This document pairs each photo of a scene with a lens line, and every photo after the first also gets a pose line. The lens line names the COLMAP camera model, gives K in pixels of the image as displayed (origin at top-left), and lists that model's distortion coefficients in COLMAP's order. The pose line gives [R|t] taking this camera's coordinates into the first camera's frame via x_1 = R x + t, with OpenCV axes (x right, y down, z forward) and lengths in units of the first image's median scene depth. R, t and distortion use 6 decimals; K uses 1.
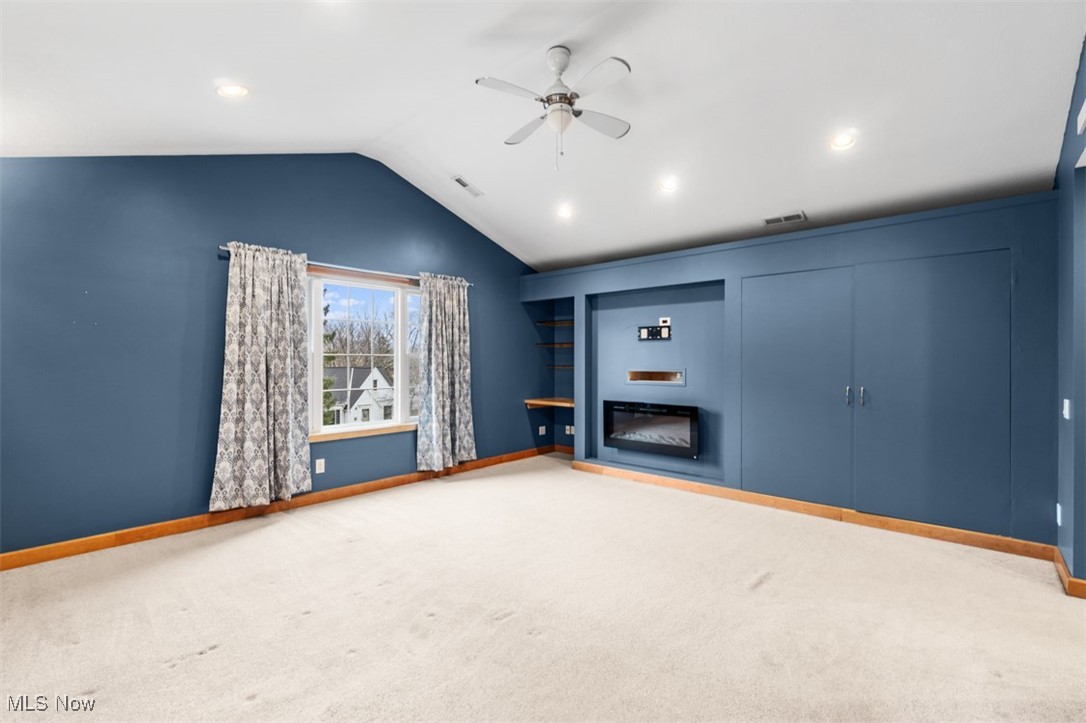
lens RADIAL K [[484.4, 0, 541.8], [0, 484.4, 360.3], [0, 0, 1]] dist [-0.001875, 0.000819]
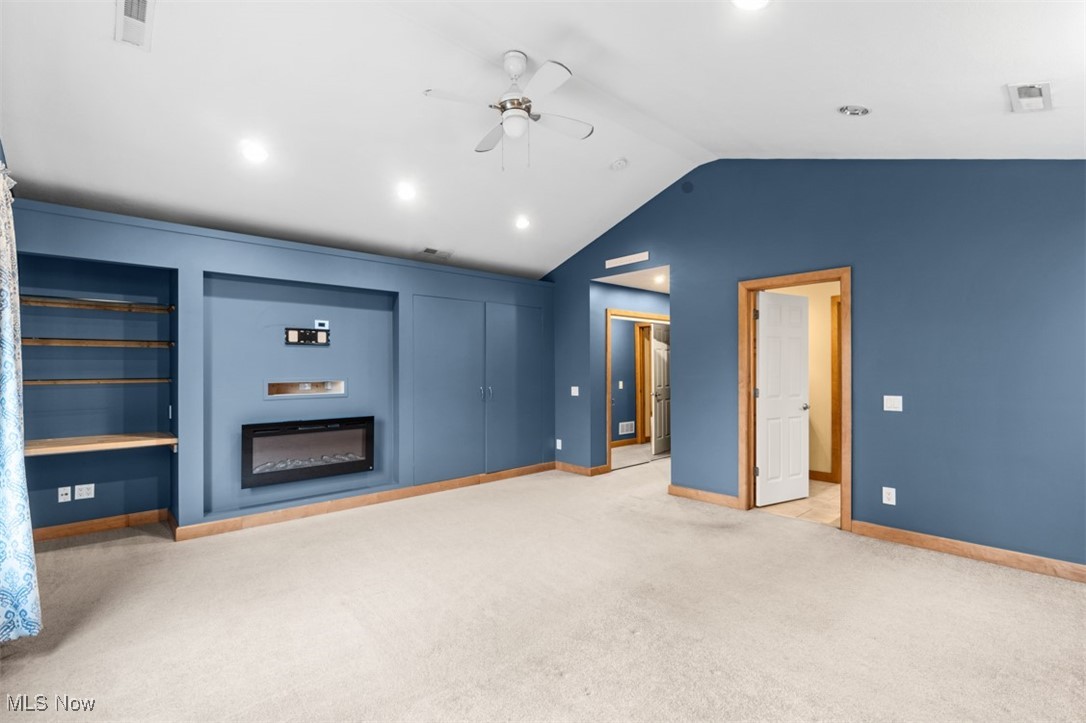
lens RADIAL K [[484.4, 0, 541.1], [0, 484.4, 367.0], [0, 0, 1]] dist [-0.001875, 0.000819]
pose [[0.112475, 0.001919, 0.993653, -0.570660], [0.003277, 0.999992, -0.002302, -0.000210], [-0.993649, 0.003515, 0.112468, 0.508876]]
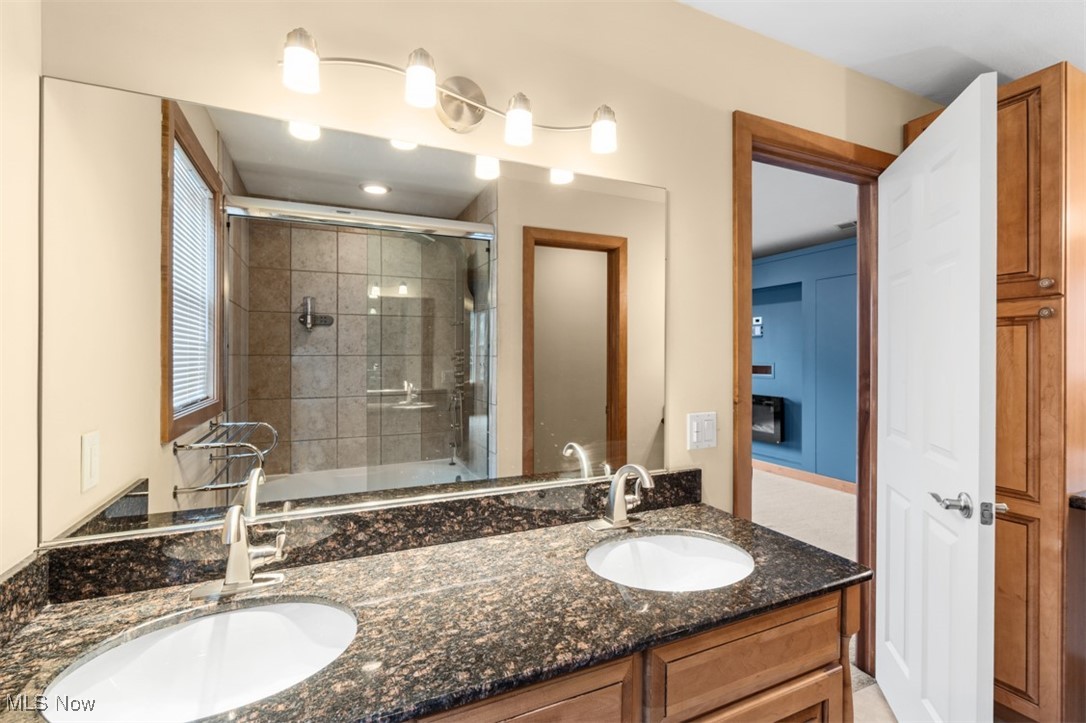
lens RADIAL K [[484.4, 0, 540.5], [0, 484.4, 357.3], [0, 0, 1]] dist [-0.001875, 0.000819]
pose [[0.916829, -0.000560, -0.399279, 0.241341], [0.001786, 0.999995, 0.002699, 0.000014], [0.399276, -0.003187, 0.916825, -0.218037]]
